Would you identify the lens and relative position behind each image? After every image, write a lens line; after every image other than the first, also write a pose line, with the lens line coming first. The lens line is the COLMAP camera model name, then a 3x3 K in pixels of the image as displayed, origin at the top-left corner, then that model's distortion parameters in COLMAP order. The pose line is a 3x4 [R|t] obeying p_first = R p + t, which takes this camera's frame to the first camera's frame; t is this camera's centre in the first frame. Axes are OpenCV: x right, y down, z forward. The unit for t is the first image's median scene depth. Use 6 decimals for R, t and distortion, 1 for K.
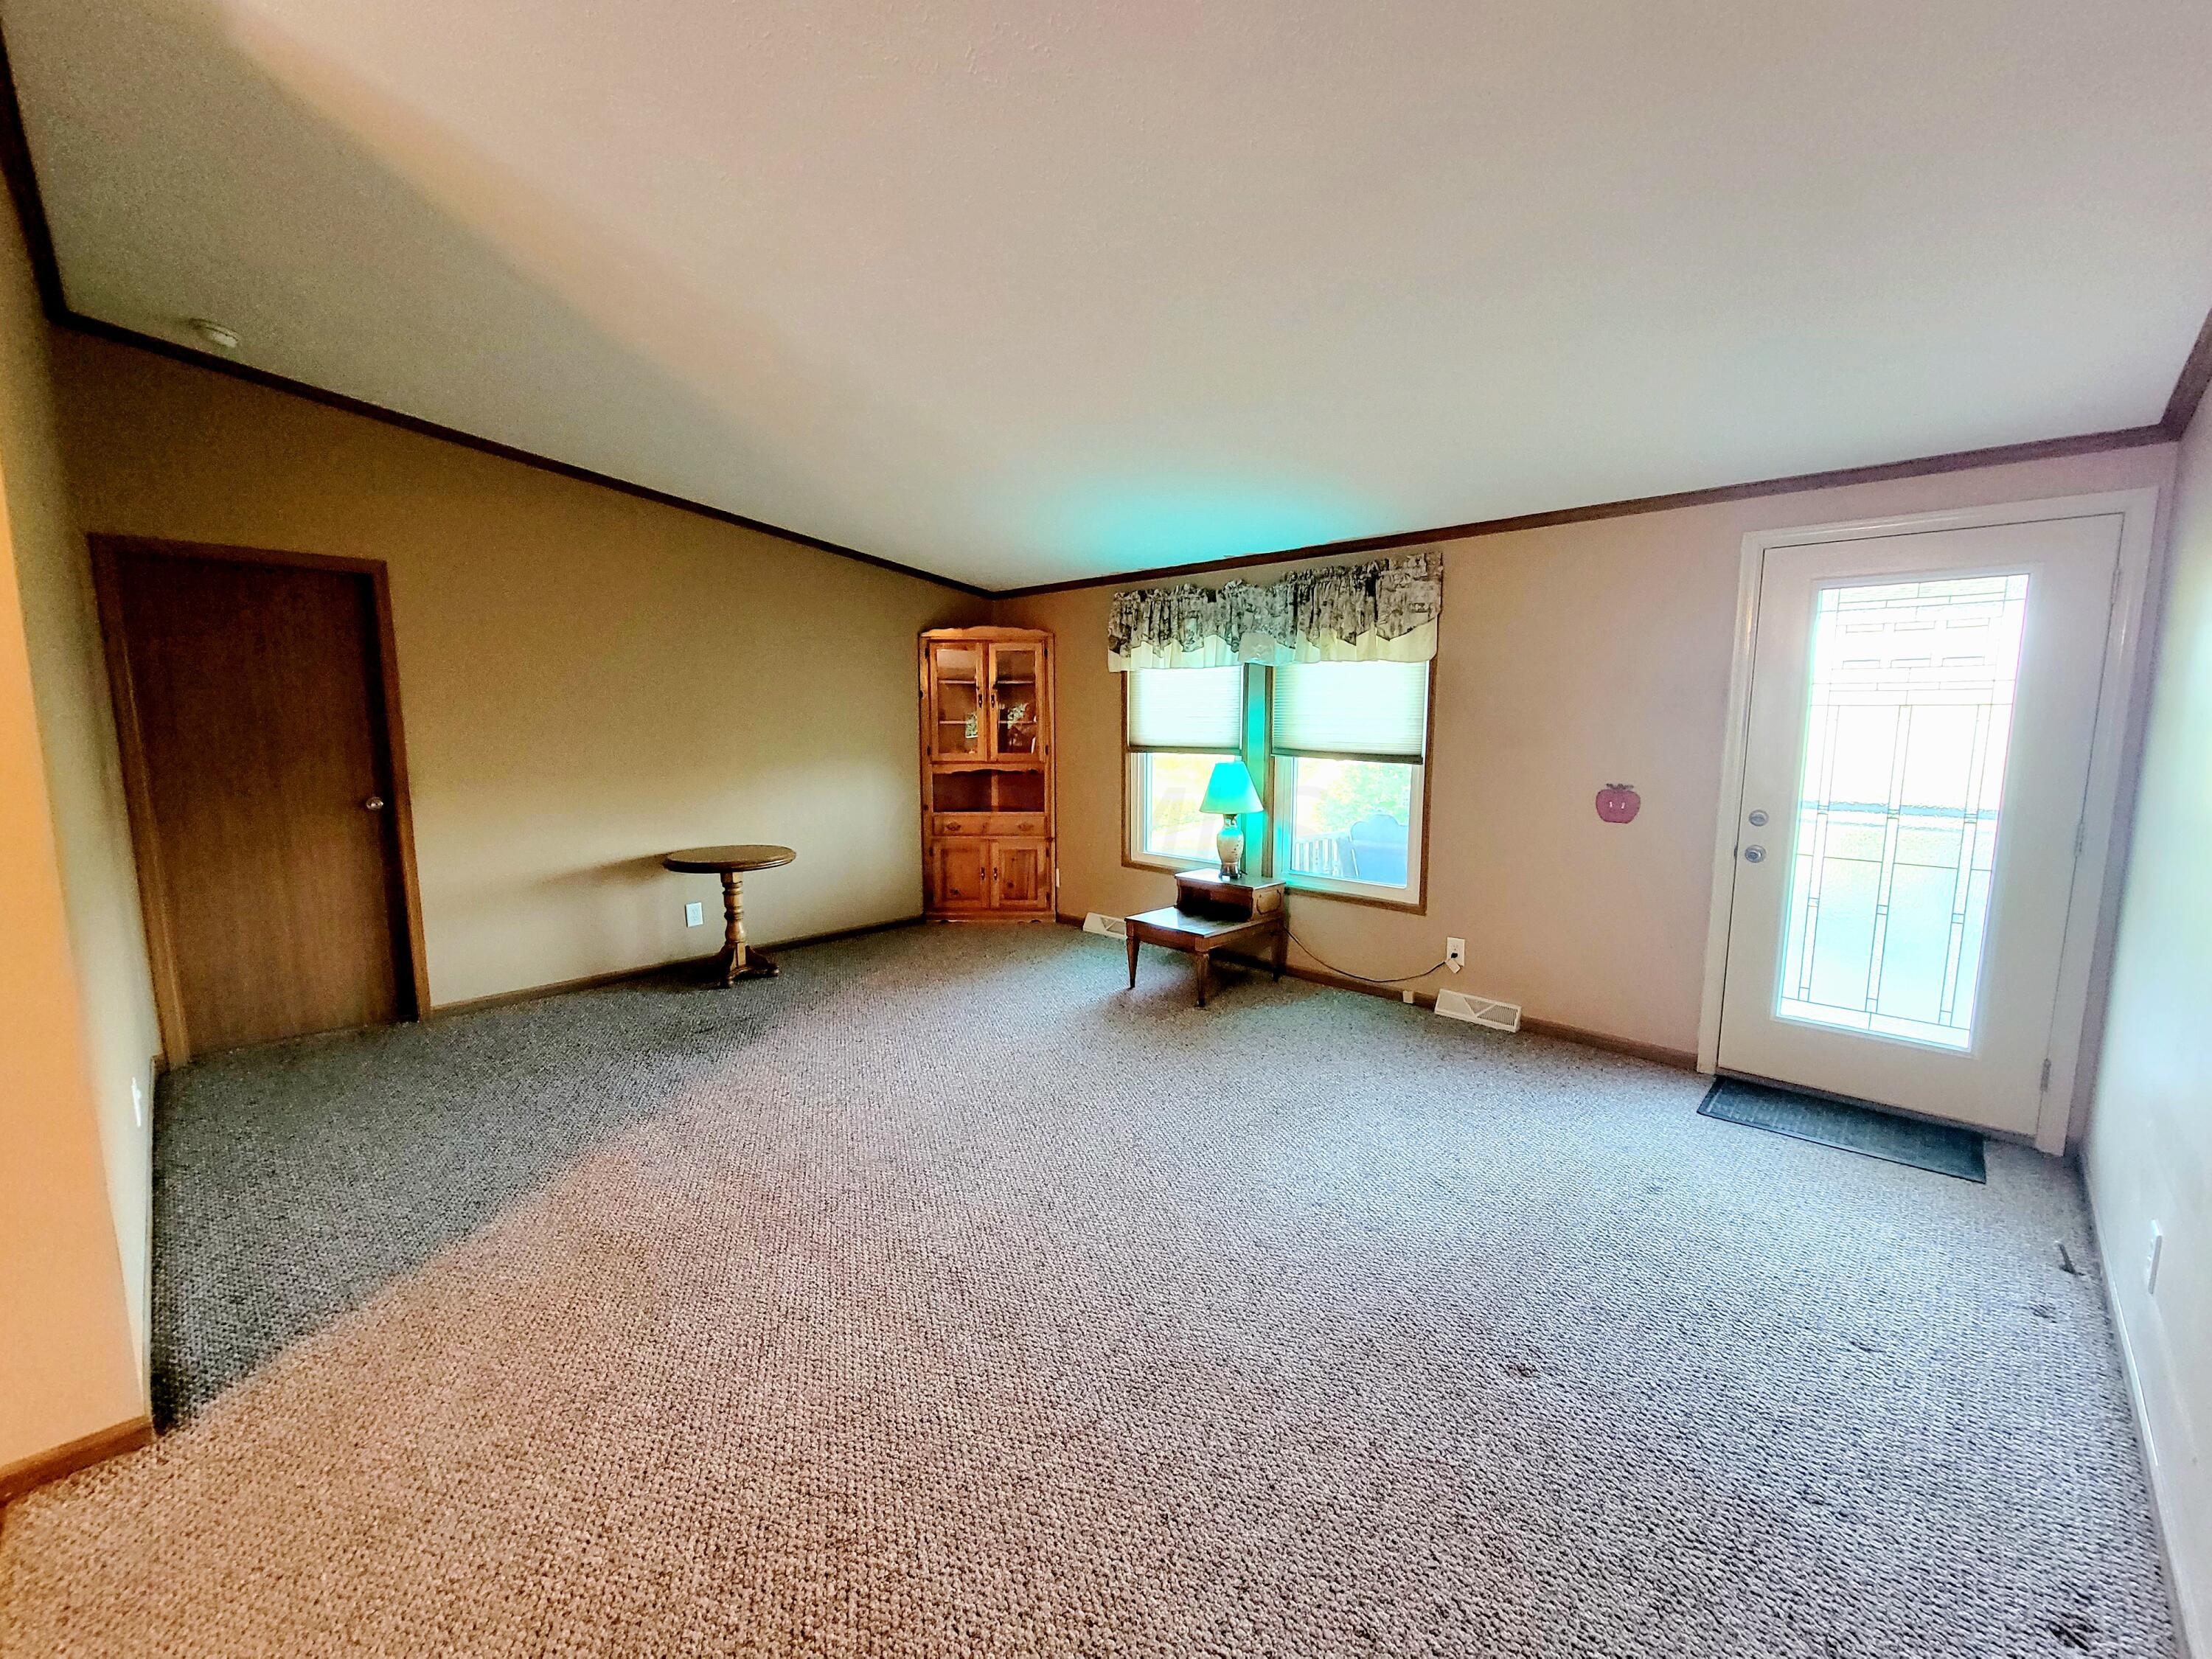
lens RADIAL K [[905.7, 0, 1112.9], [0, 905.7, 833.9], [0, 0, 1]] dist [-0.003221, -0.000665]
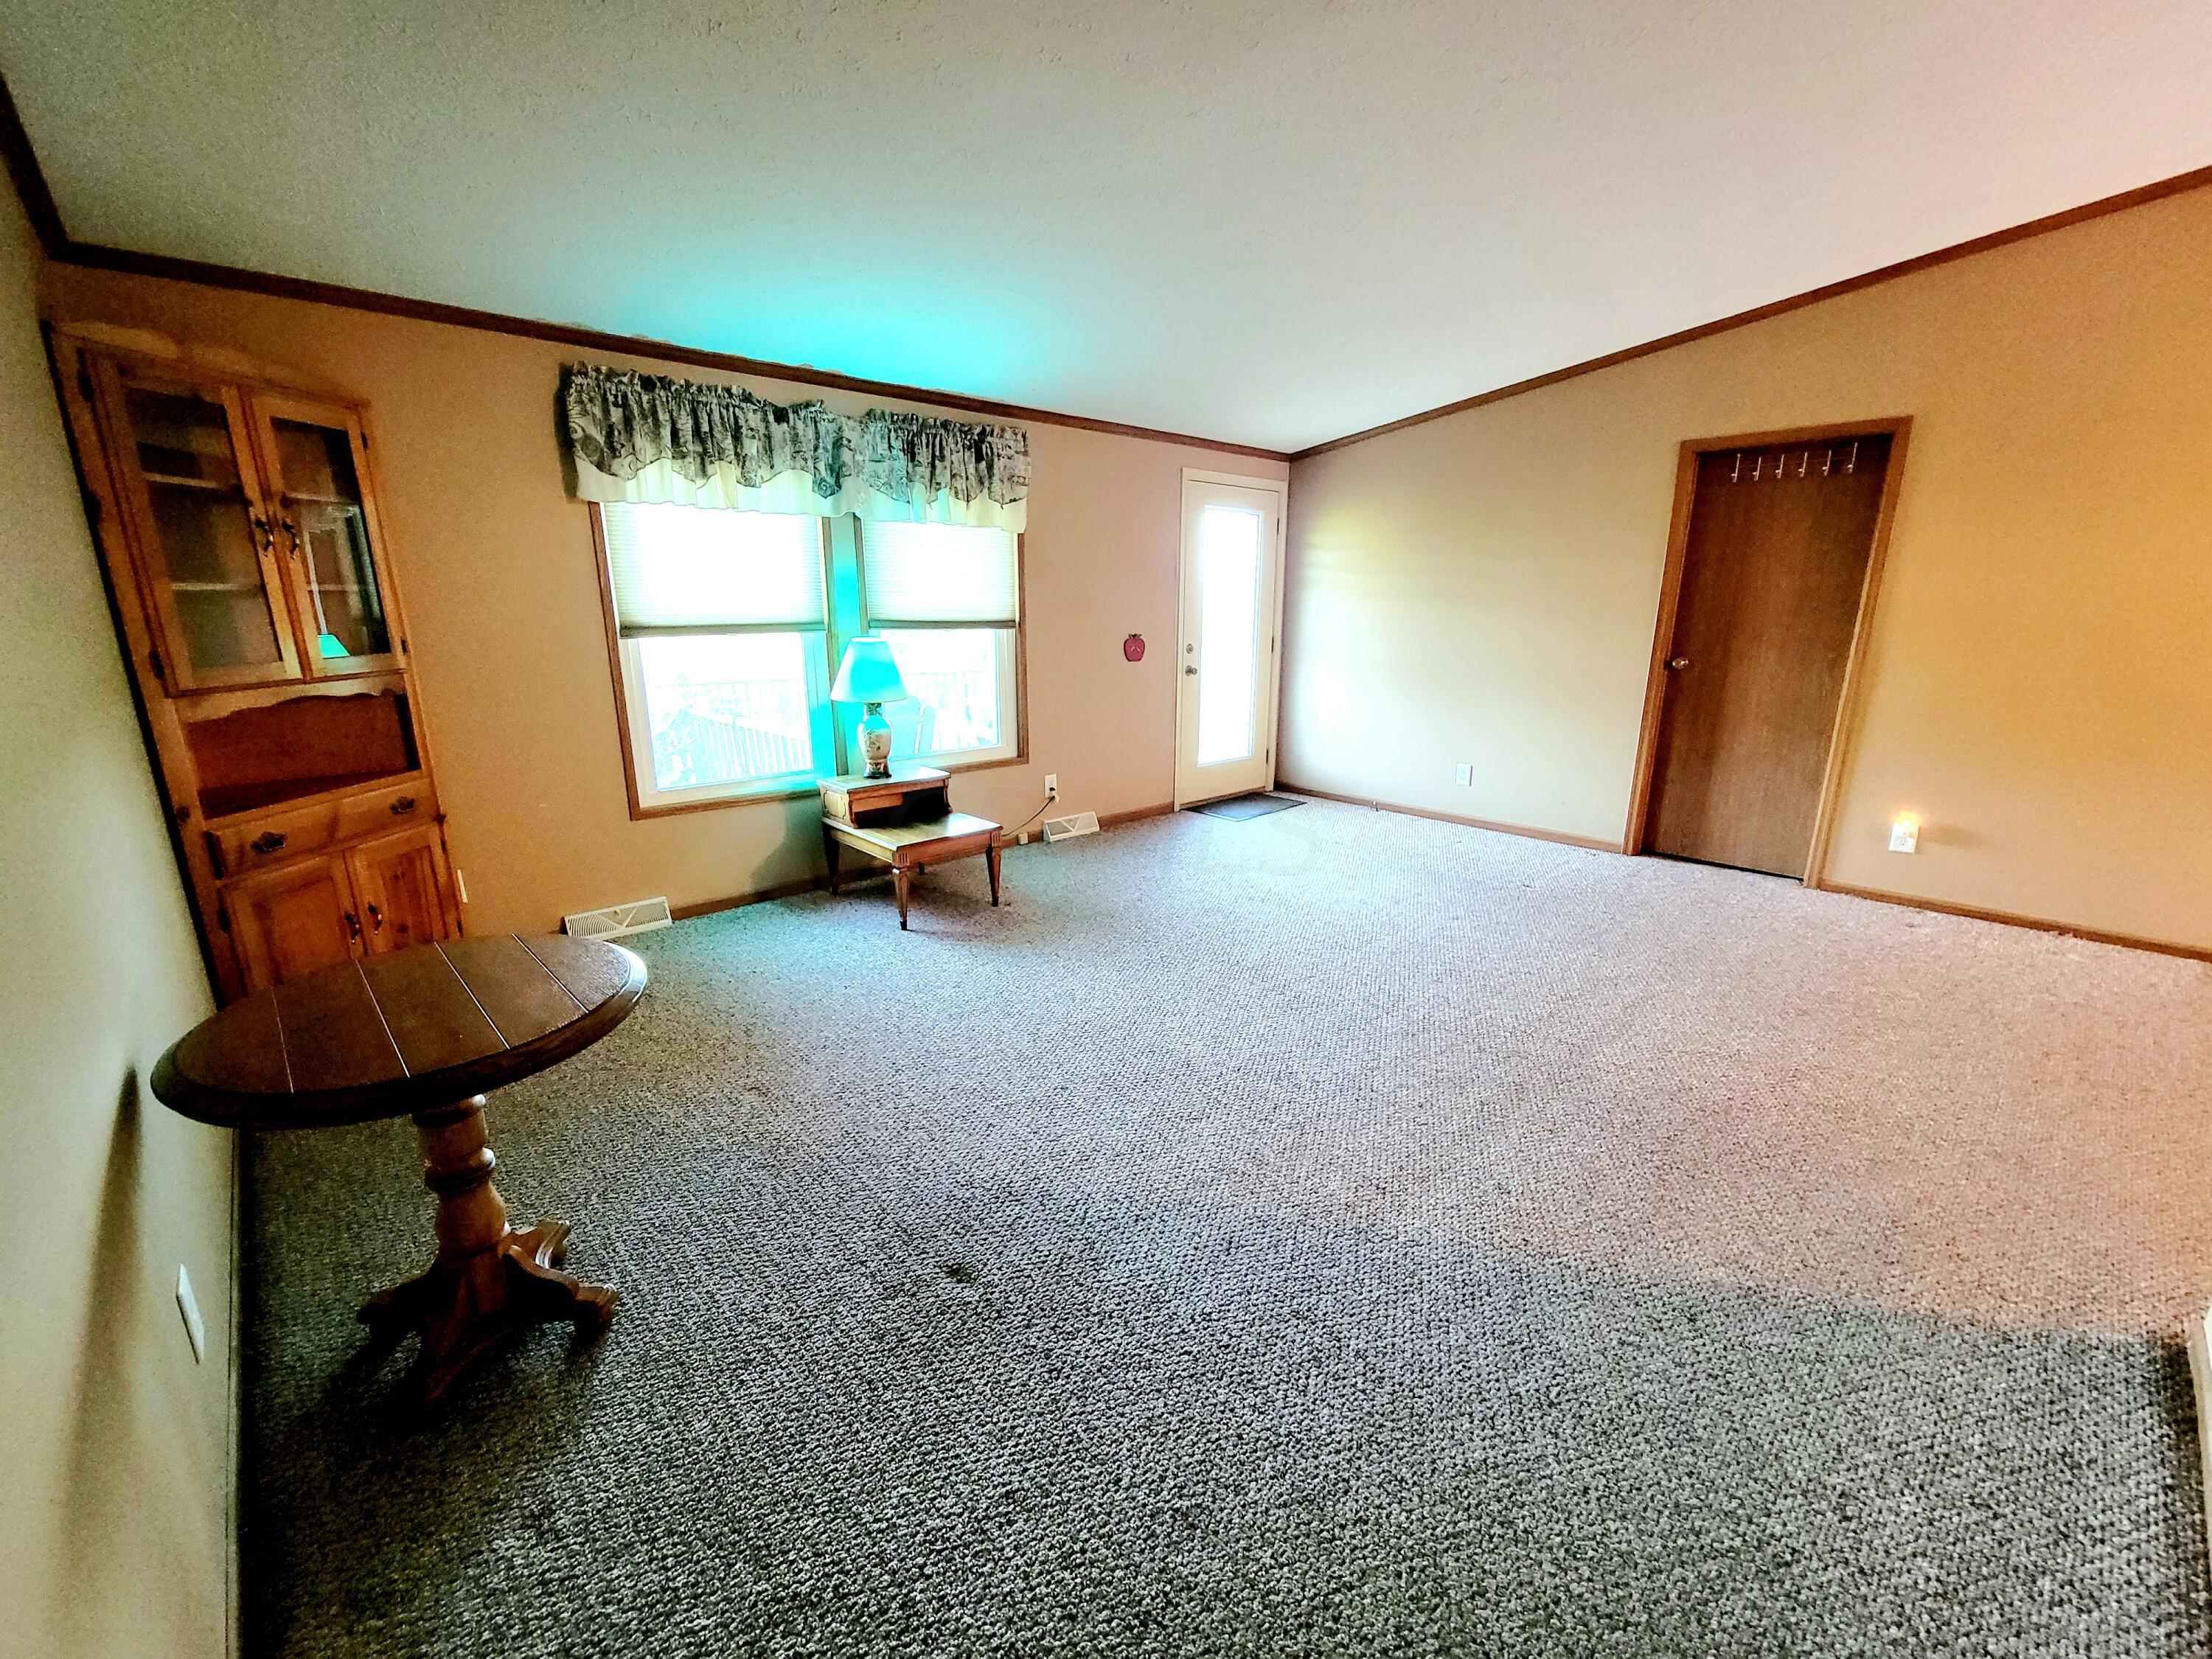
lens RADIAL K [[921.9, 0, 1100.4], [0, 921.9, 831.0], [0, 0, 1]] dist [0.001395, 0.000156]
pose [[0.059725, -0.248761, 0.966722, -0.772069], [0.124285, 0.962768, 0.240065, -0.092295], [-0.990447, 0.105811, 0.088419, 0.793788]]
